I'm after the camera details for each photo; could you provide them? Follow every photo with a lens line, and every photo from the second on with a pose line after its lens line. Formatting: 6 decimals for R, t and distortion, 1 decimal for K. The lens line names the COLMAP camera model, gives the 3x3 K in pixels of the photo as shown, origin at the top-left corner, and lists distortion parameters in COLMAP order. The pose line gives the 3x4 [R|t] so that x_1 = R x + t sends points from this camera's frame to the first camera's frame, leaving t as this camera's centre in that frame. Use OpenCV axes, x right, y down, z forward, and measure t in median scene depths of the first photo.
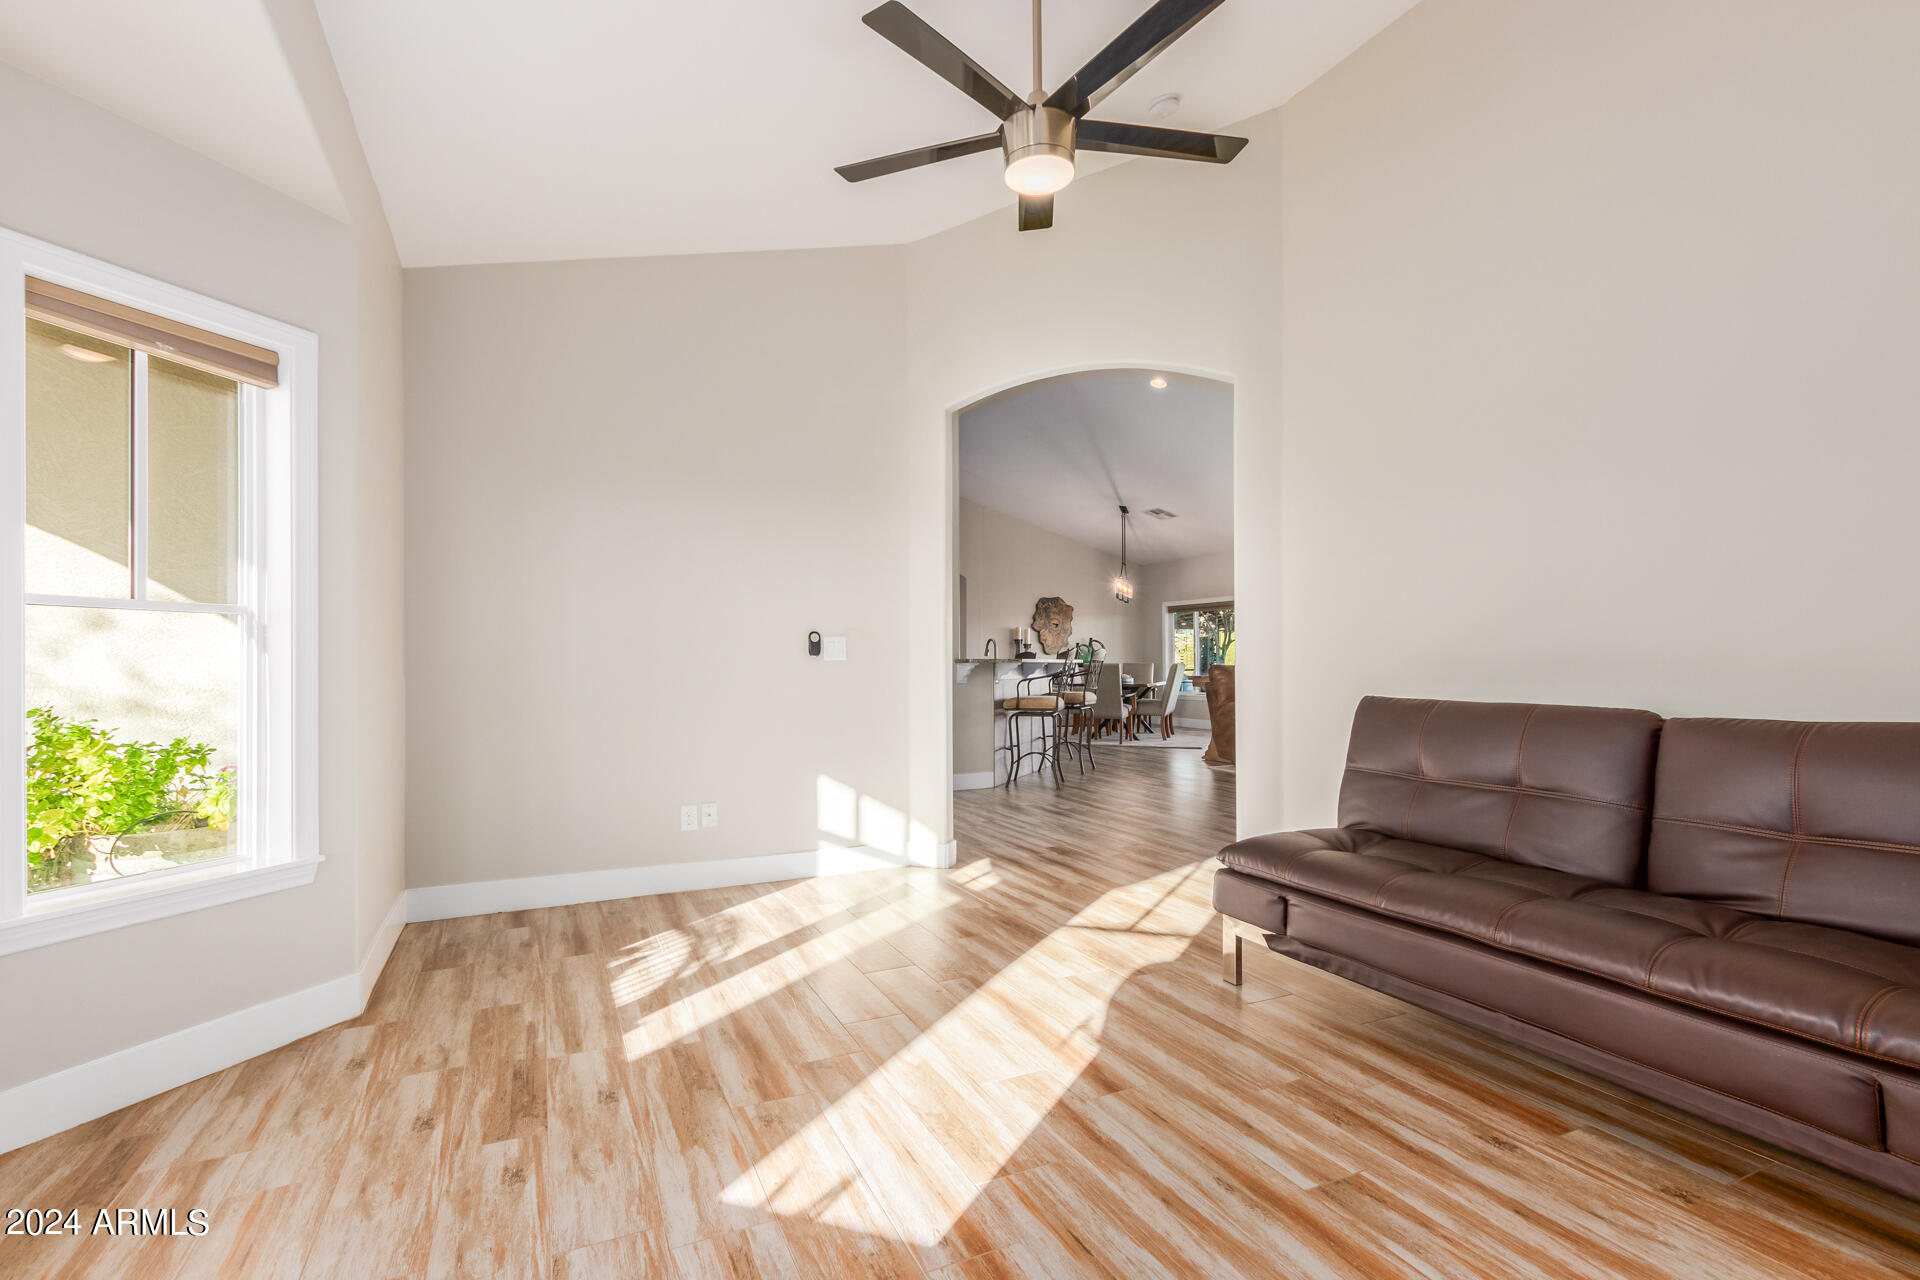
lens RADIAL K [[889.5, 0, 955.9], [0, 889.5, 638.6], [0, 0, 1]] dist [0.013406, -0.002730]
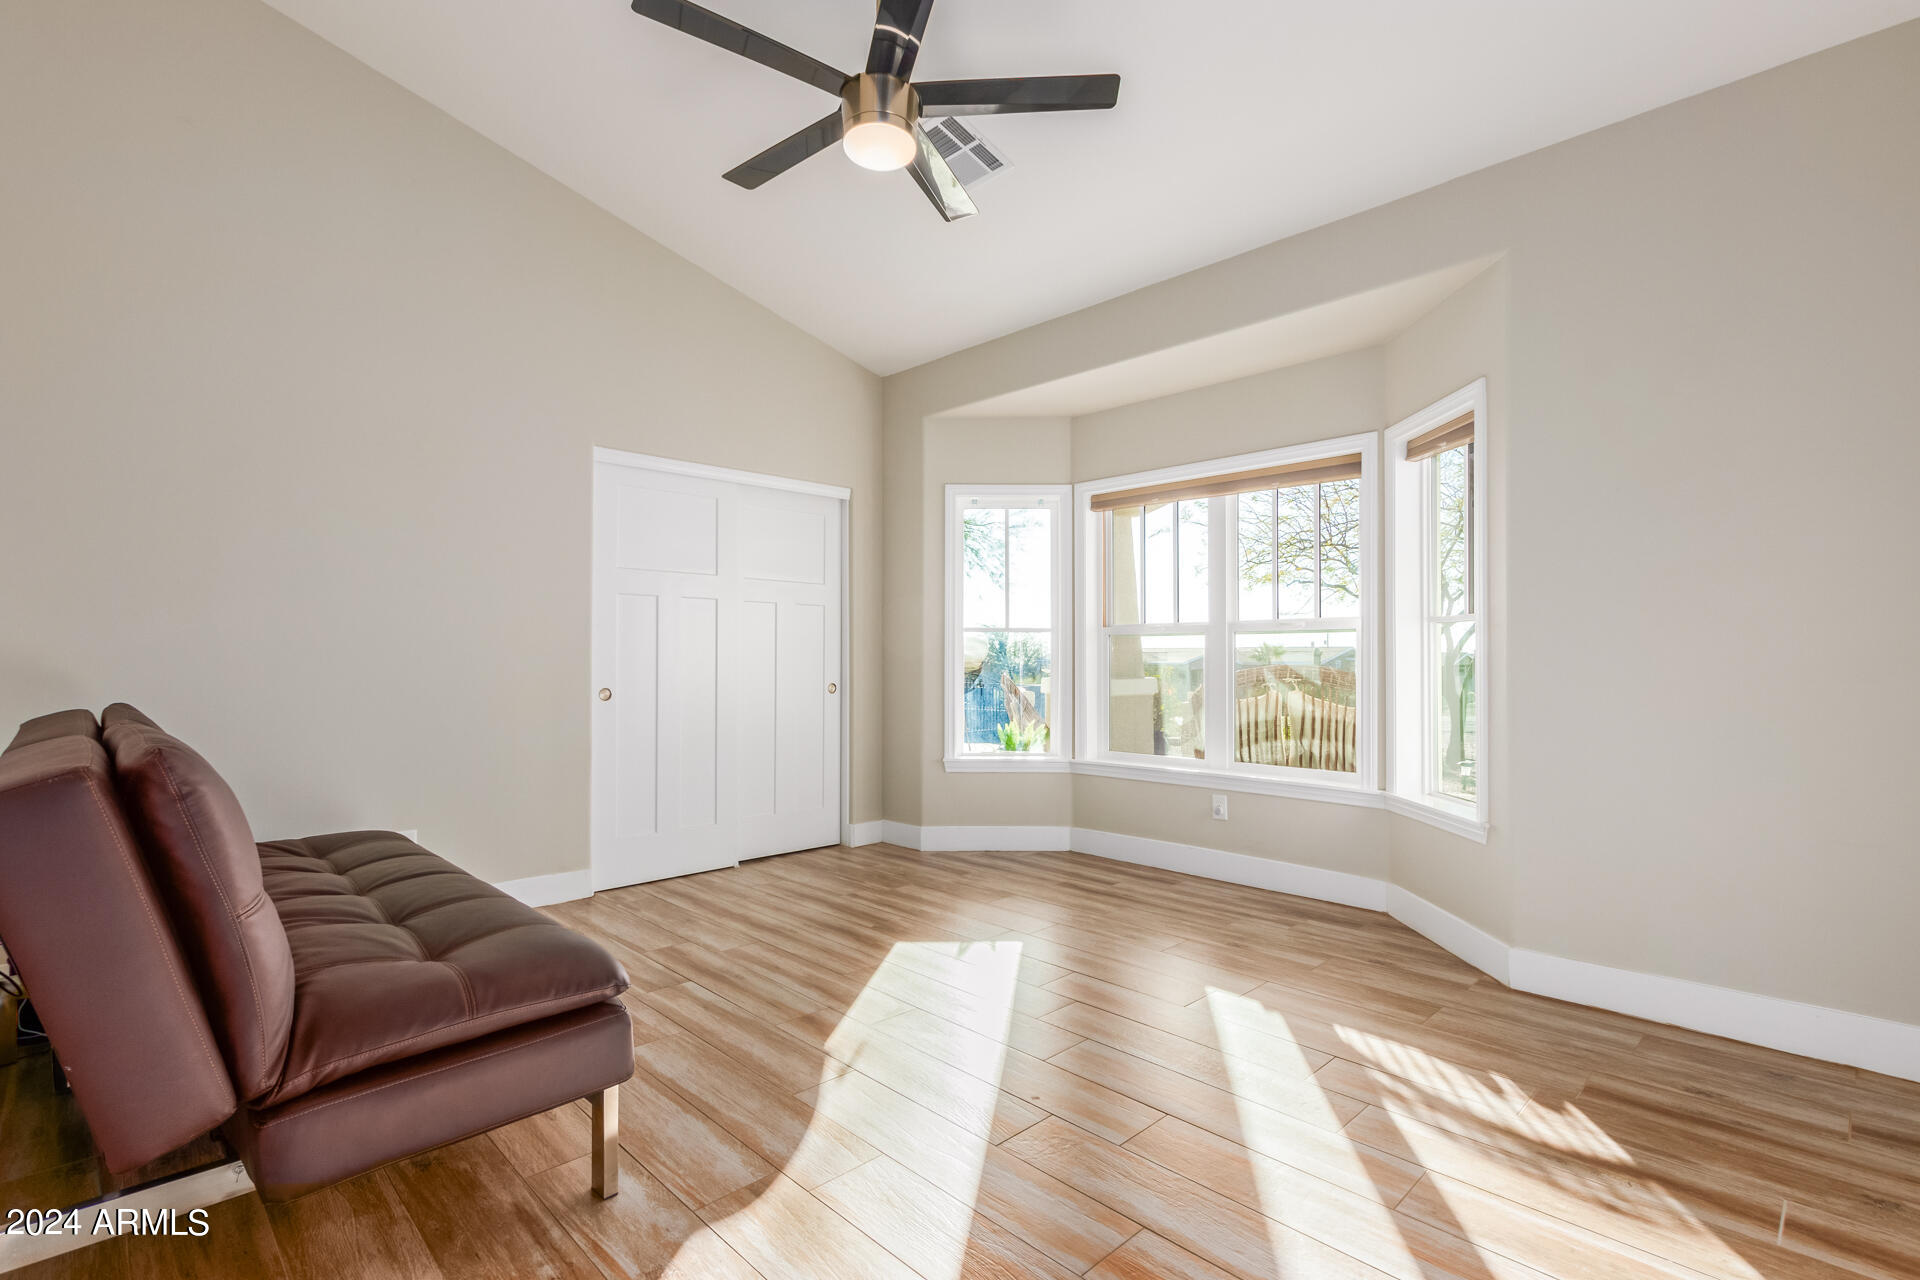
lens RADIAL K [[889.5, 0, 956.5], [0, 889.5, 651.2], [0, 0, 1]] dist [0.013406, -0.002730]
pose [[-0.944714, -0.003961, -0.327871, 0.274889], [0.007386, 0.999416, -0.033355, 0.044283], [0.327811, -0.033933, -0.944134, 1.597388]]
